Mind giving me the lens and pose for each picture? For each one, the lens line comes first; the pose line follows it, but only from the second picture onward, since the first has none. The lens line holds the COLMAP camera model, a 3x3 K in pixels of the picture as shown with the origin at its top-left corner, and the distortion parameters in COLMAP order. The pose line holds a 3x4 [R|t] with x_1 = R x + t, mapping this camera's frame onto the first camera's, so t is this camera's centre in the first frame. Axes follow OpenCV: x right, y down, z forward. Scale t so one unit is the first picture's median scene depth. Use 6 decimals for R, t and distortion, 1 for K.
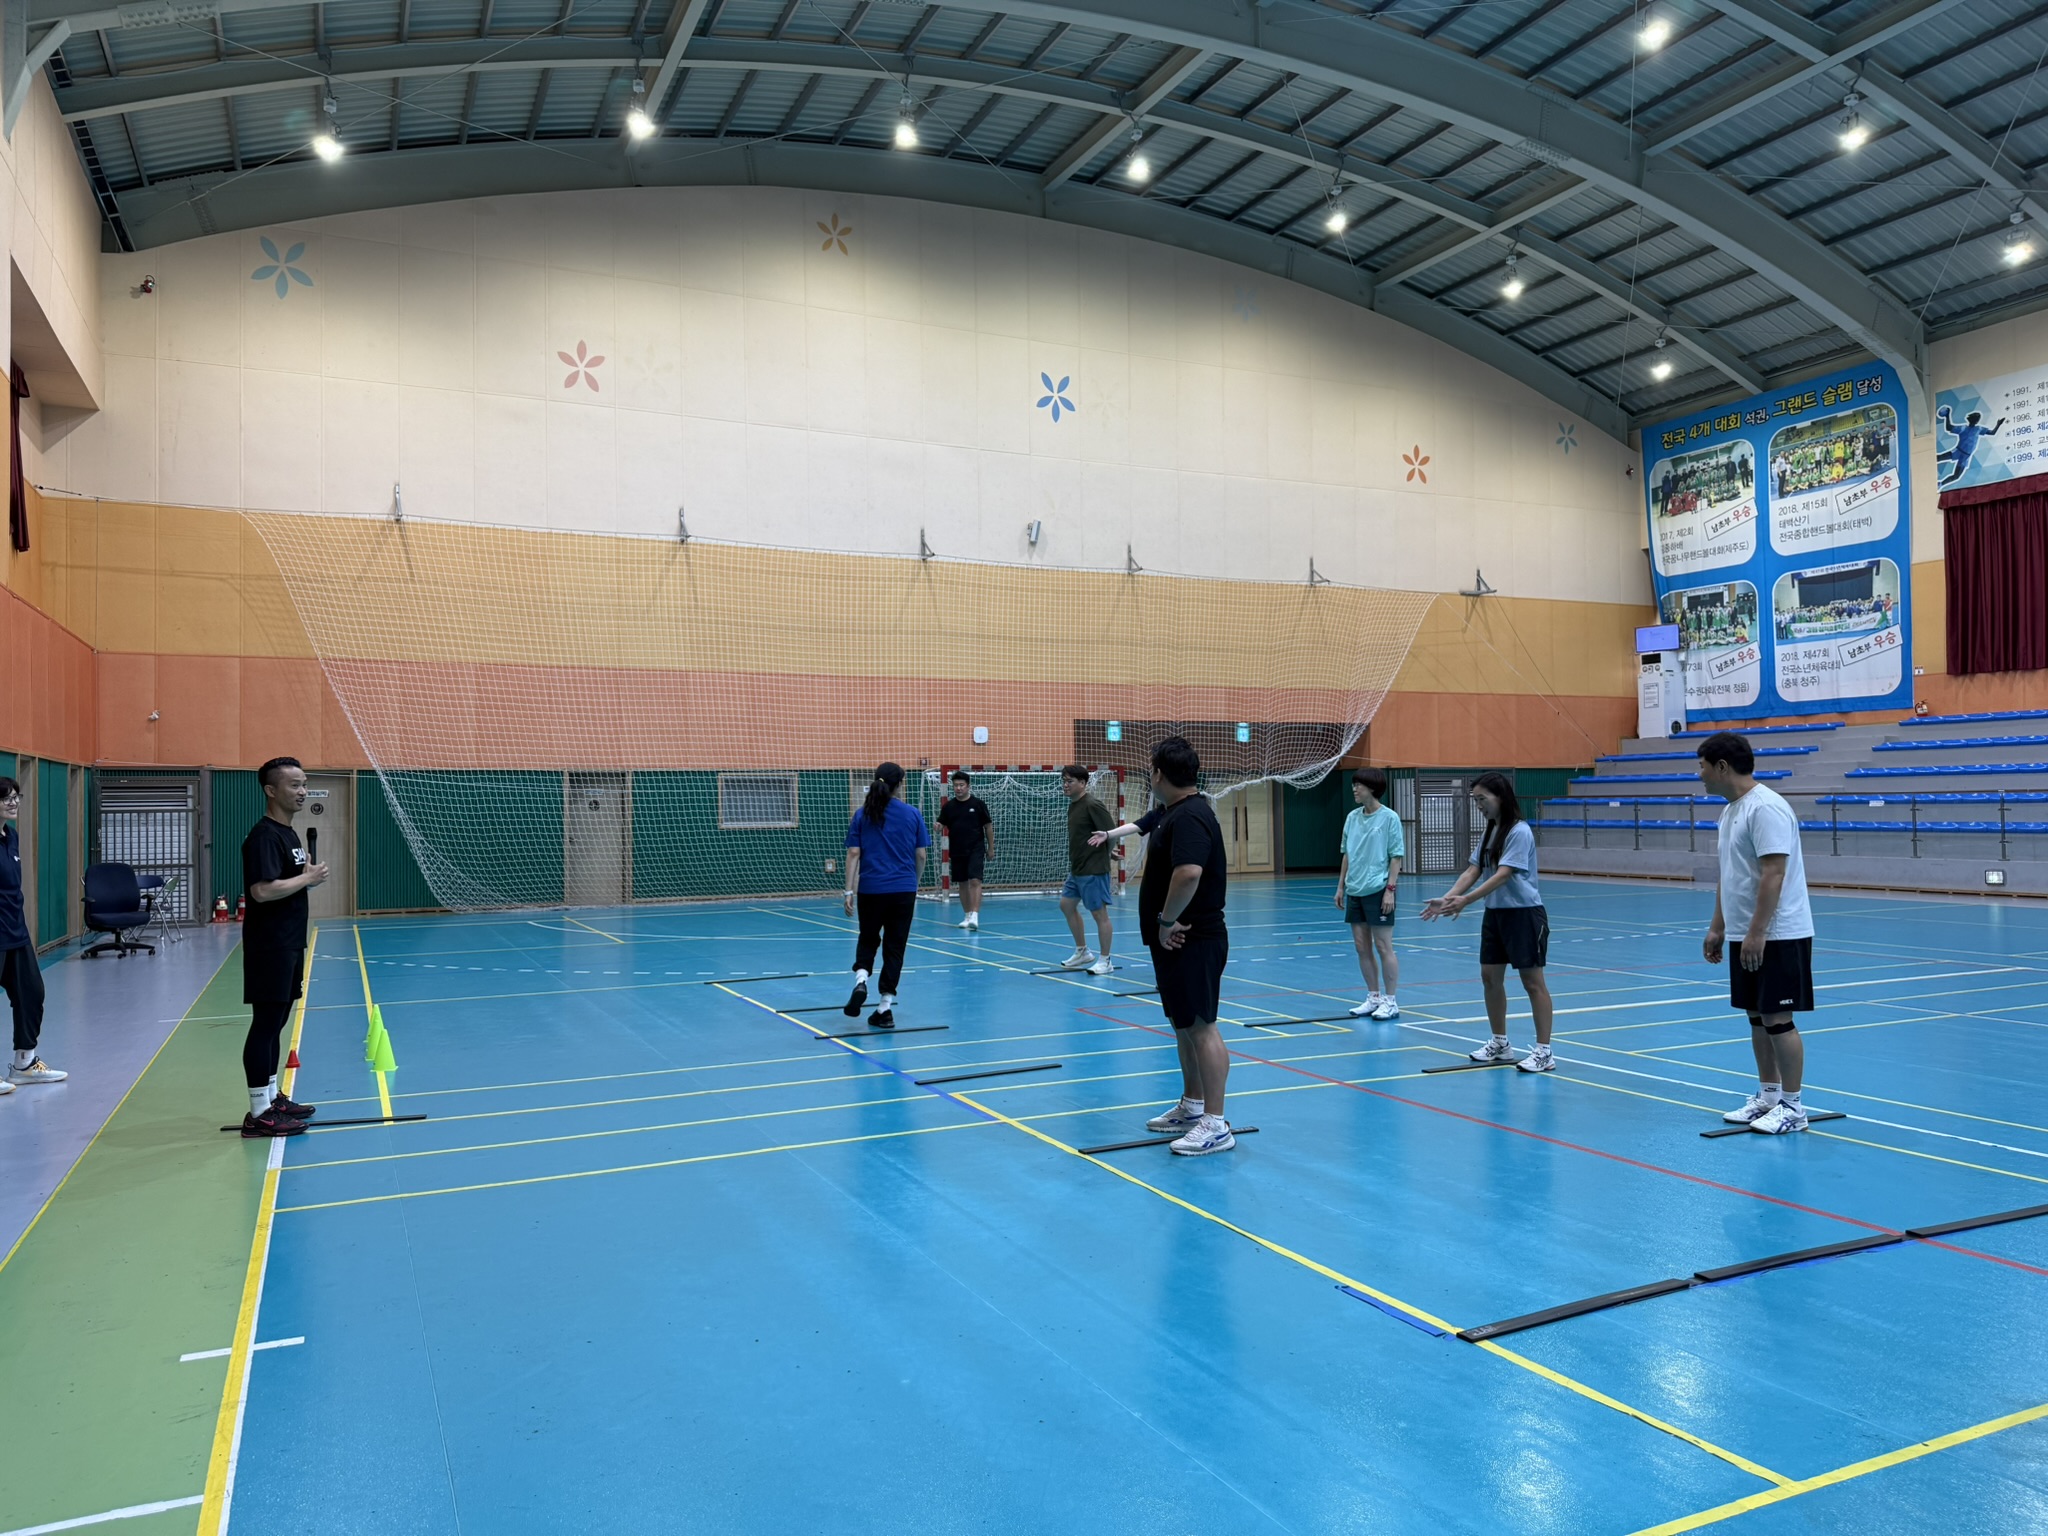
lens RADIAL K [[1437.4, 0, 1023.3], [0, 1437.4, 764.0], [0, 0, 1]] dist [0.062959, -0.083065]
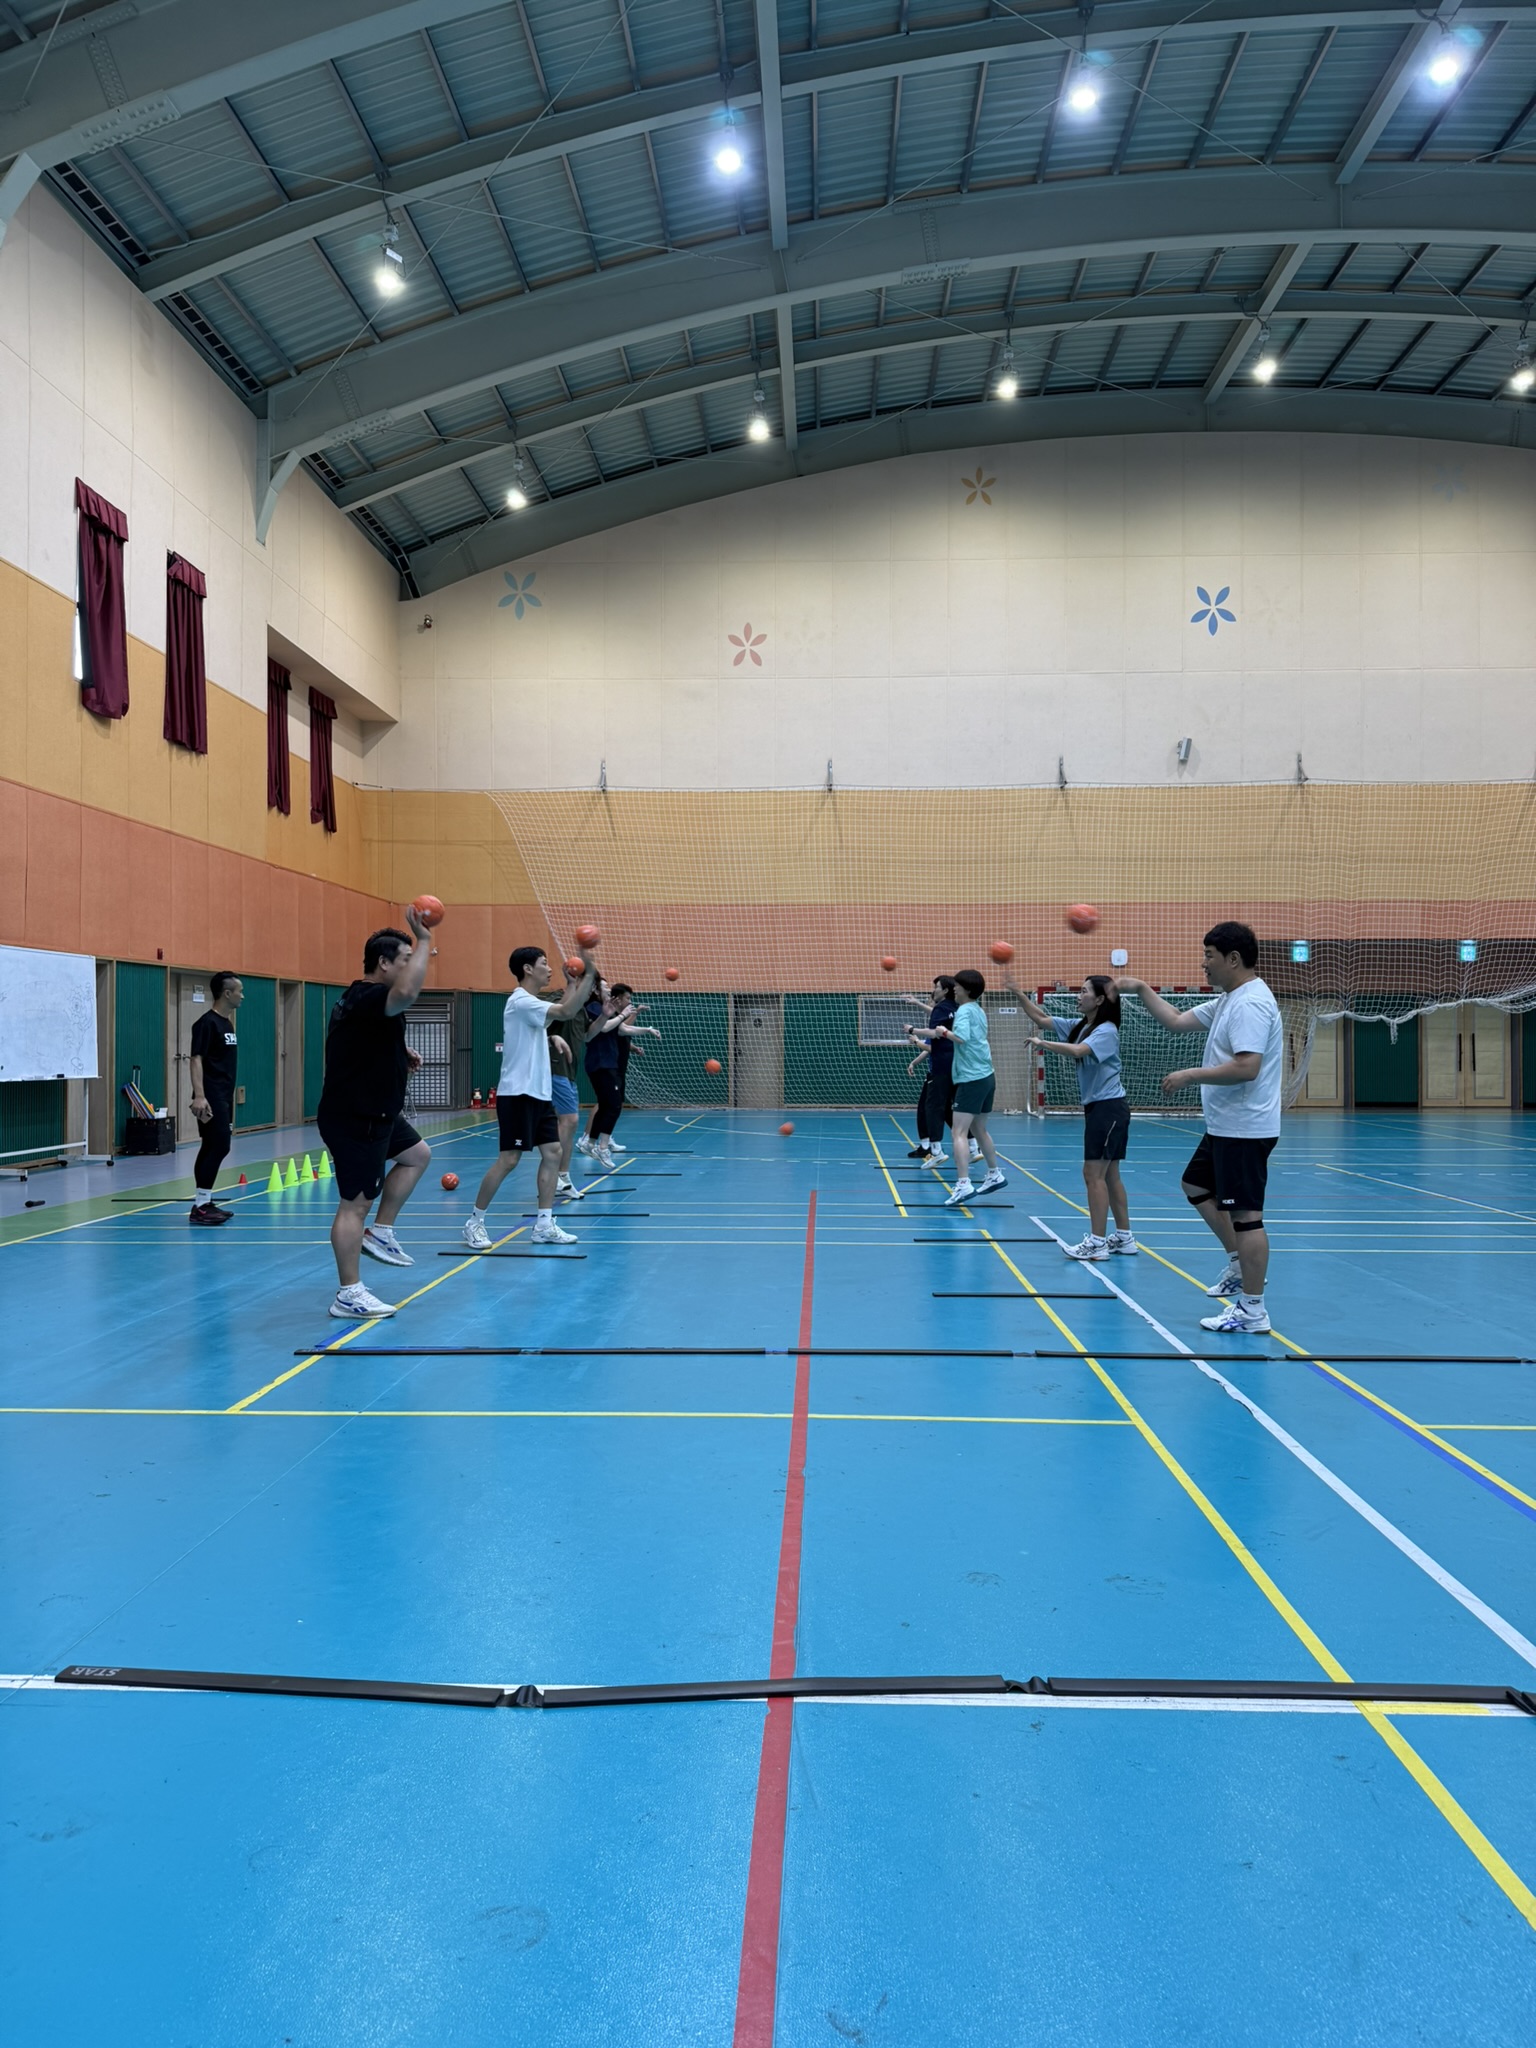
lens RADIAL K [[1437.4, 0, 799.2], [0, 1437.4, 1022.5], [0, 0, 1]] dist [0.062959, -0.083065]
pose [[0.876642, 0.005516, -0.481112, 0.239469], [0.001489, 0.999898, 0.014178, 0.009869], [0.481141, -0.013145, 0.876545, 0.001475]]
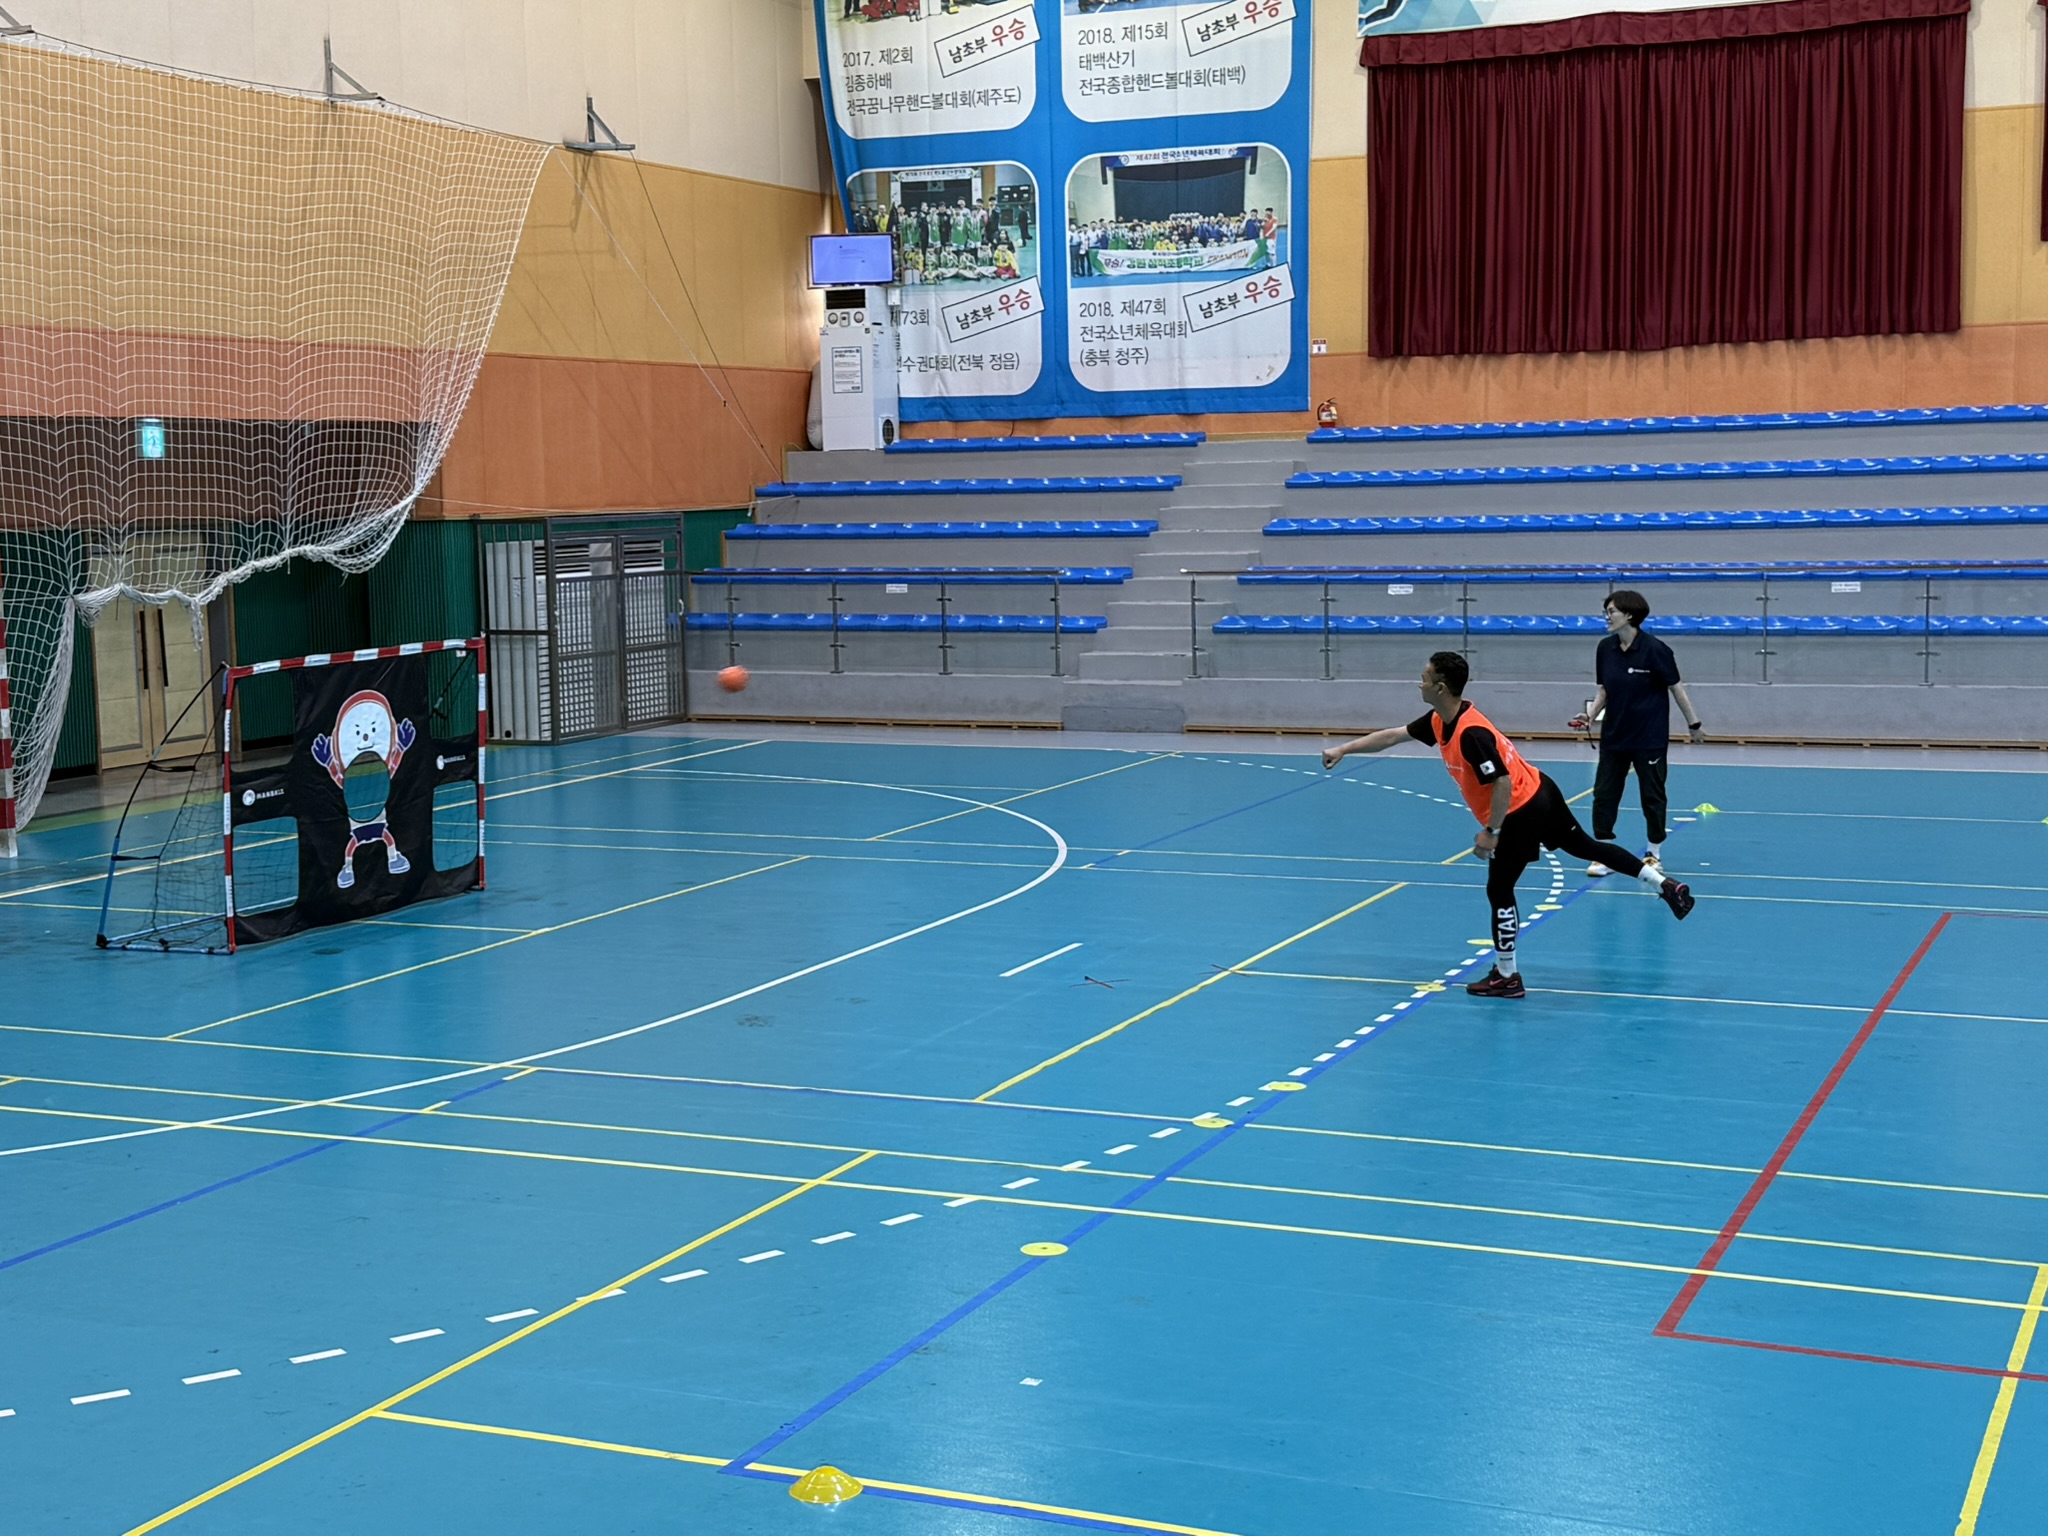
lens RADIAL K [[2767.7, 0, 1009.5], [0, 2767.7, 769.7], [0, 0, 1]] dist [0.121575, 0.000000]
pose [[0.754955, -0.072970, 0.651704, -0.219405], [-0.007372, 0.992783, 0.119701, -0.027371], [-0.655735, -0.095173, 0.748968, 0.218100]]
